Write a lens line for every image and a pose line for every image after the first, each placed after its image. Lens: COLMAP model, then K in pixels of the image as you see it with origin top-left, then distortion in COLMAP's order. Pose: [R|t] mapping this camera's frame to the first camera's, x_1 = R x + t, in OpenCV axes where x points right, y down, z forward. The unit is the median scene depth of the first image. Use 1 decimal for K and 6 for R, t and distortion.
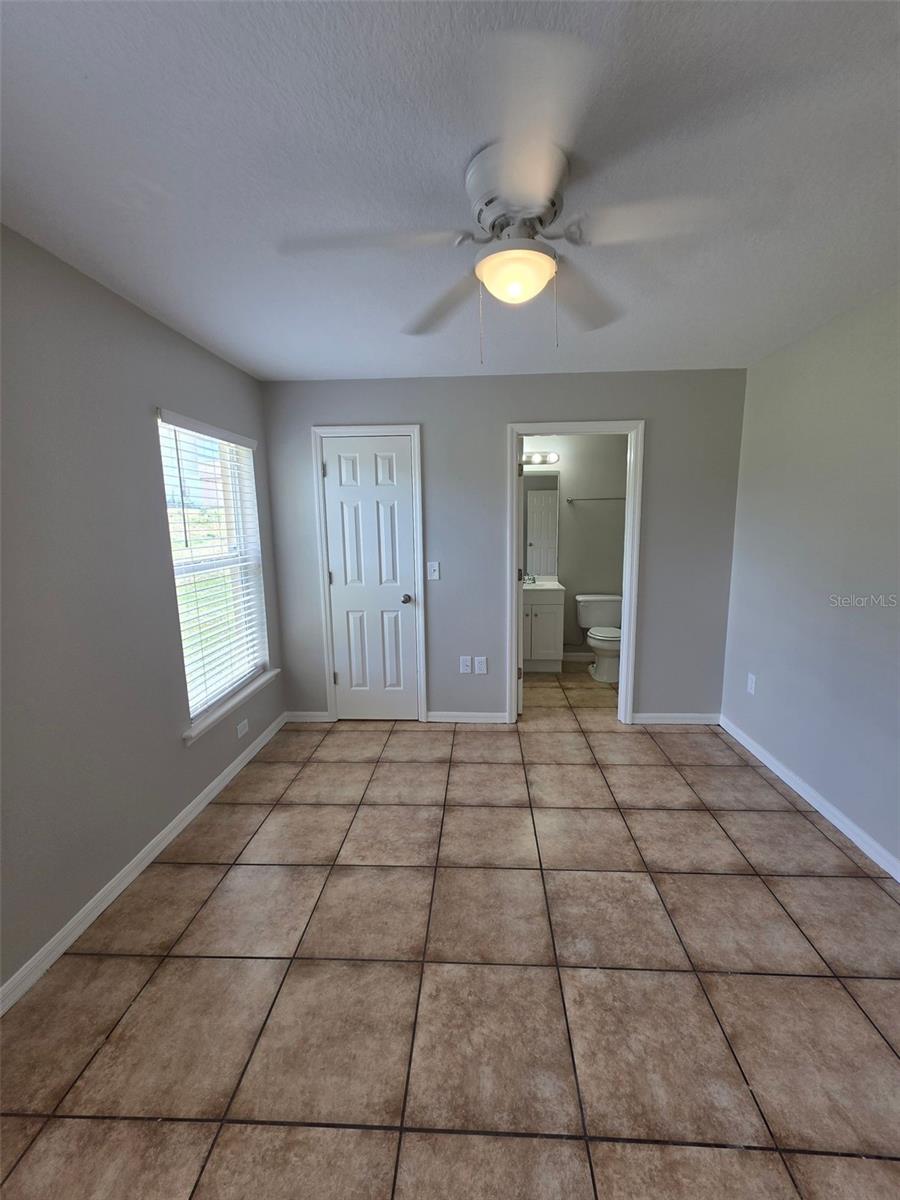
lens RADIAL K [[478.4, 0, 458.9], [0, 478.4, 590.8], [0, 0, 1]] dist [-0.002625, 0.001577]
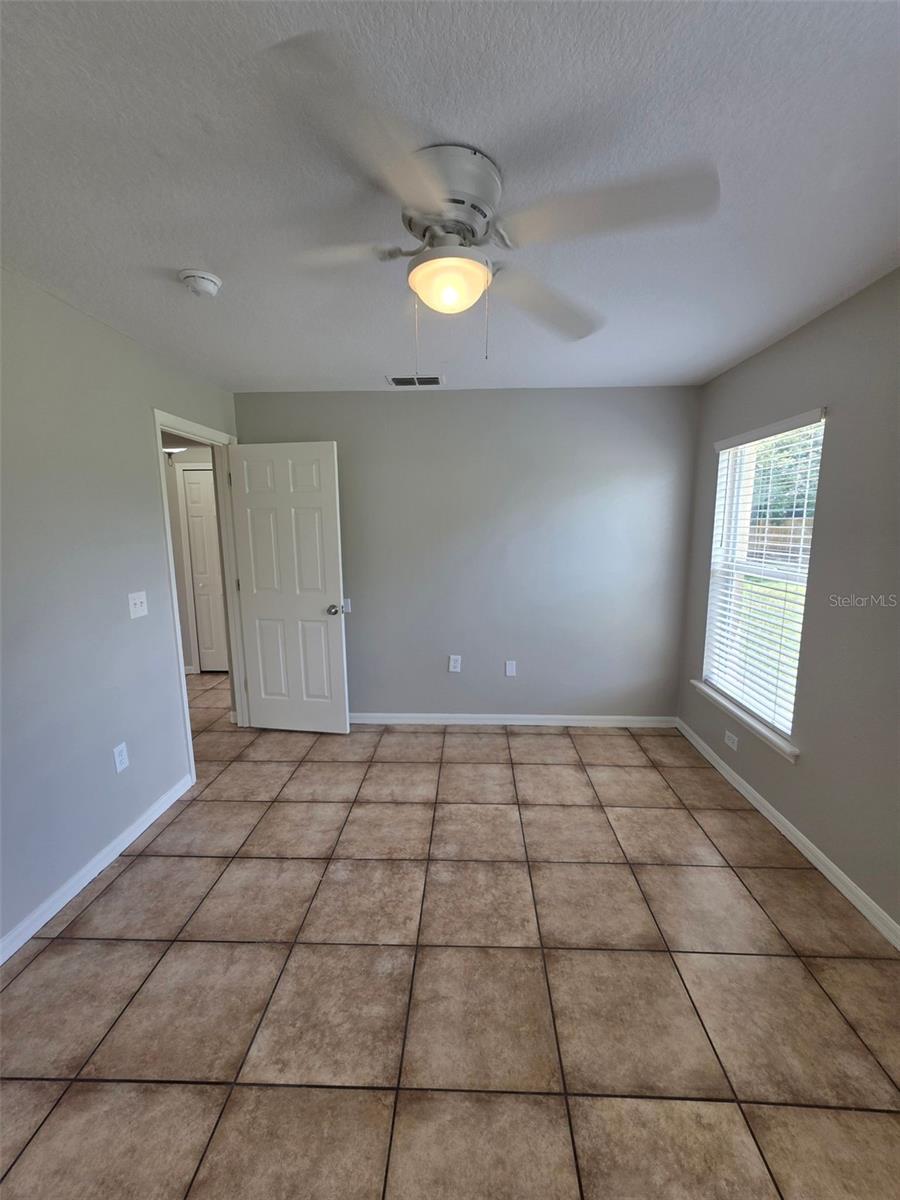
lens RADIAL K [[478.4, 0, 460.9], [0, 478.4, 598.8], [0, 0, 1]] dist [-0.002625, 0.001577]
pose [[-0.999448, 0.025632, -0.021141, 0.108601], [0.018029, 0.952844, 0.302925, -0.286175], [0.027908, 0.302376, -0.952780, 1.776183]]
